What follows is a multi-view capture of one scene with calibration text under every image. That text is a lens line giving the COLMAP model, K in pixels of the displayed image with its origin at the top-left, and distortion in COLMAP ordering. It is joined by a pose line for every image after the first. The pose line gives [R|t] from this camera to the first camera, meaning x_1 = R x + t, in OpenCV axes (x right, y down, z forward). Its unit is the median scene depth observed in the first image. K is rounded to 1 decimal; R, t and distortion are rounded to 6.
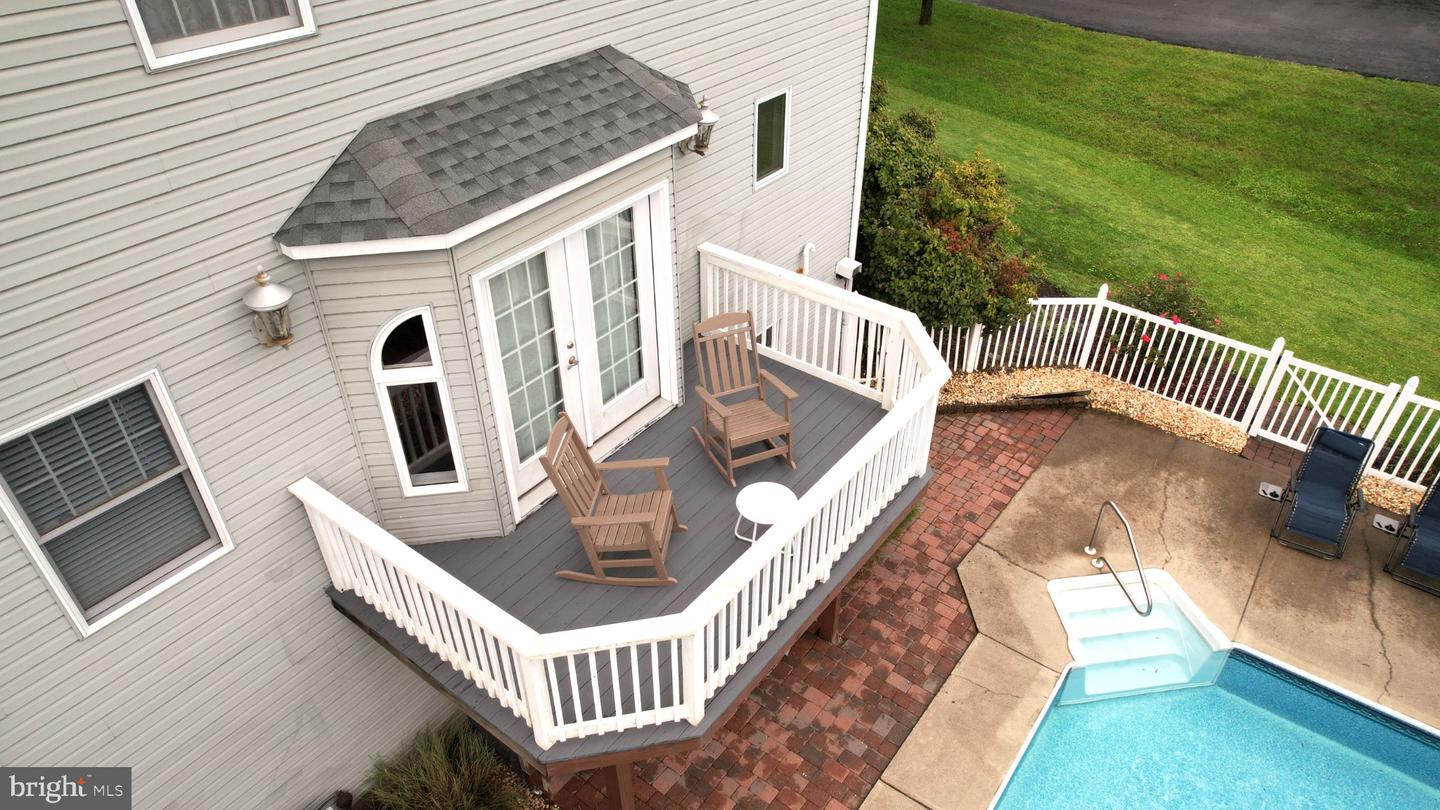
lens RADIAL K [[920.2, 0, 720.0], [0, 920.2, 405.0], [0, 0, 1]] dist [-0.081024, 0.075804]
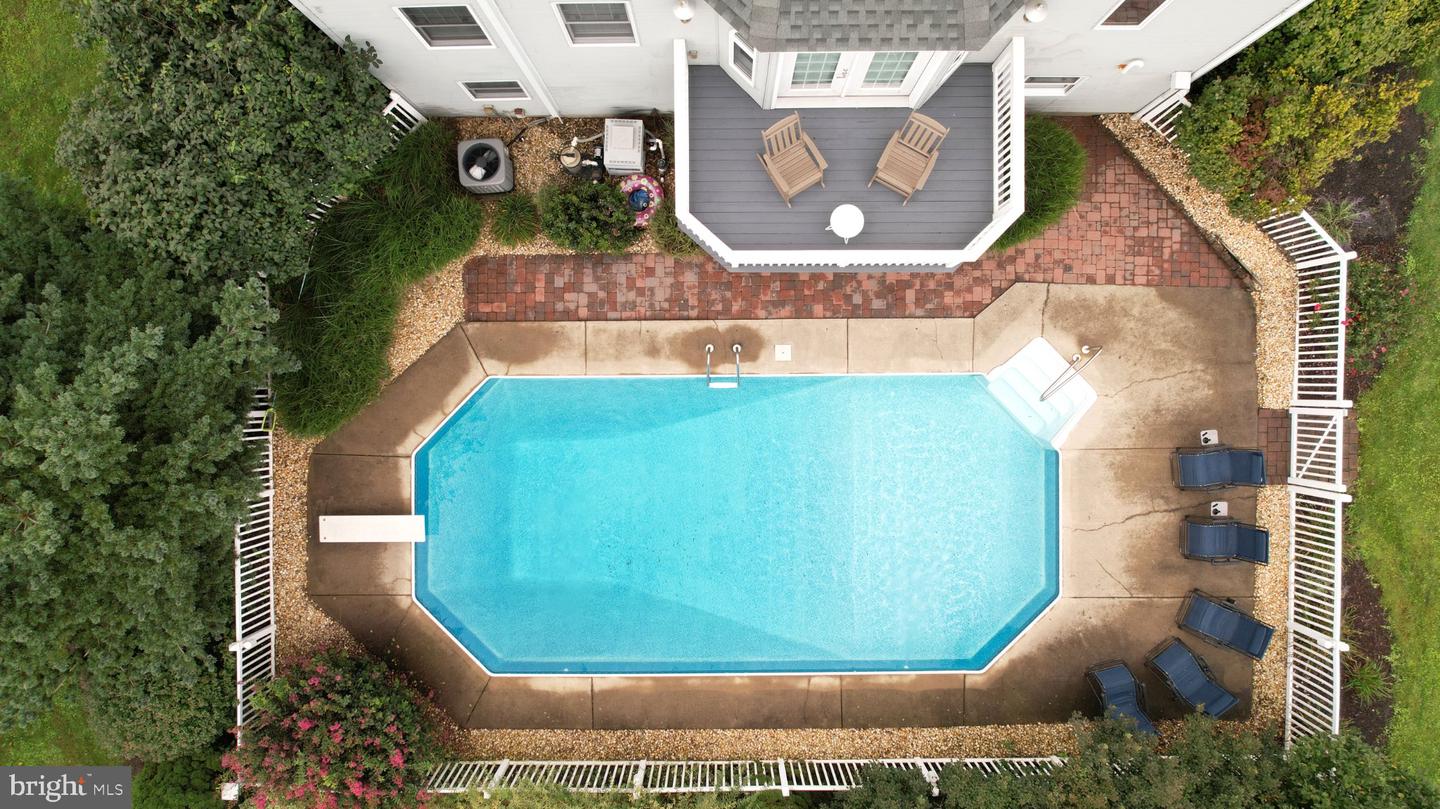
lens RADIAL K [[949.5, 0, 736.3], [0, 949.5, 398.8], [0, 0, 1]] dist [-0.070223, 0.074856]
pose [[0.608447, 0.793592, 0.002064, 0.139670], [-0.462875, 0.352770, 0.813204, -0.855781], [0.644624, -0.495747, 0.581976, -0.302582]]
